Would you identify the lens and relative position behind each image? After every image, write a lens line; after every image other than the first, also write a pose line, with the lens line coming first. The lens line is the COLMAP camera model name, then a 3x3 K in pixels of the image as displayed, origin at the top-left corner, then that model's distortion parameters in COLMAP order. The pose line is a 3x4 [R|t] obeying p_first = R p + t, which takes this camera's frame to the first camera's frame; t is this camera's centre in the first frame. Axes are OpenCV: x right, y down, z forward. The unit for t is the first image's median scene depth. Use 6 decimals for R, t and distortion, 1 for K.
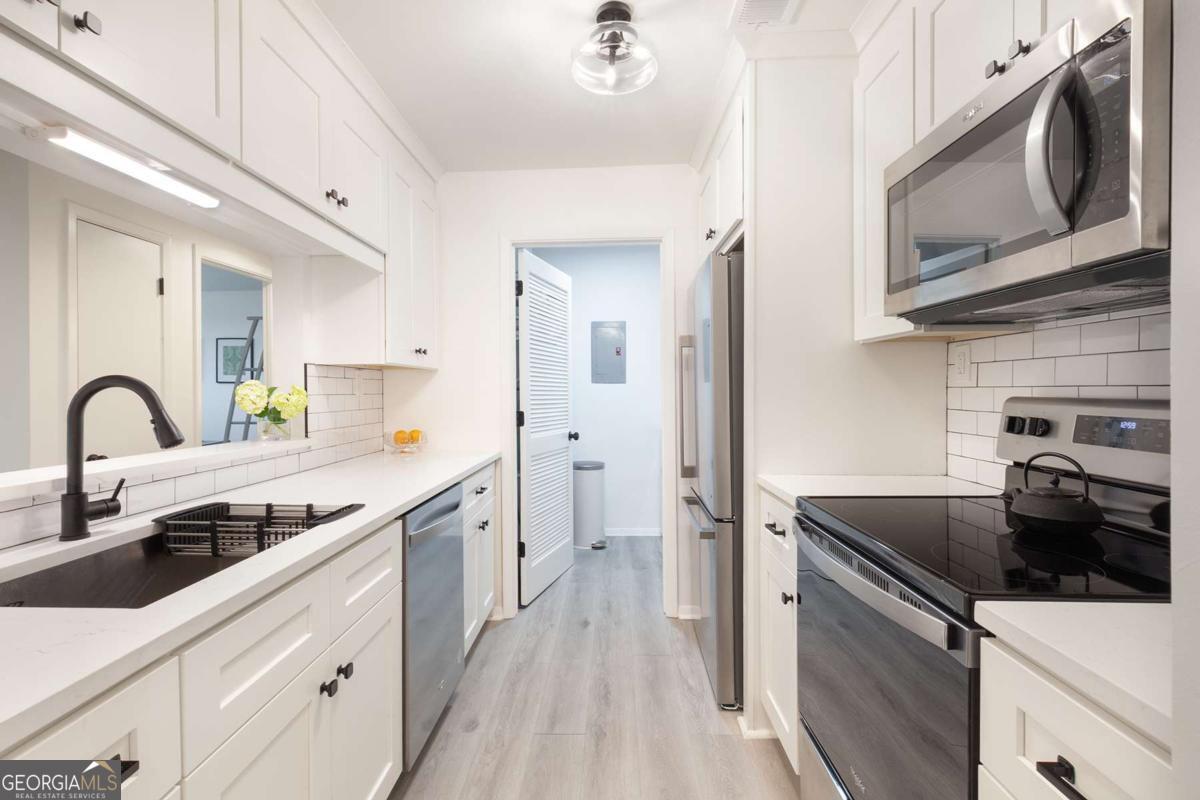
lens RADIAL K [[554.8, 0, 599.9], [0, 554.8, 393.4], [0, 0, 1]] dist [0.002982, -0.003729]
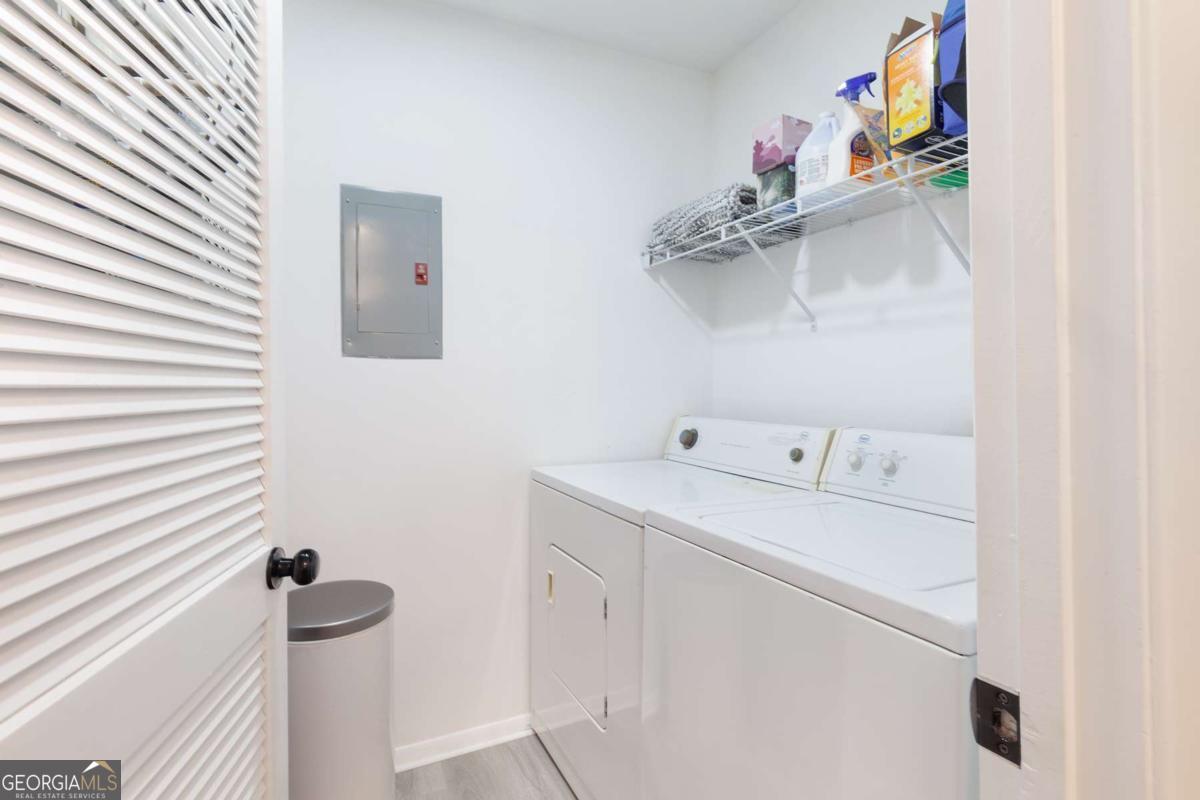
lens RADIAL K [[554.8, 0, 599.9], [0, 554.8, 393.4], [0, 0, 1]] dist [0.002982, -0.003729]
pose [[0.886219, 0.002089, 0.463262, -0.072941], [-0.002009, 0.999998, -0.000666, 0.012165], [-0.463263, -0.000340, 0.886221, 1.304689]]
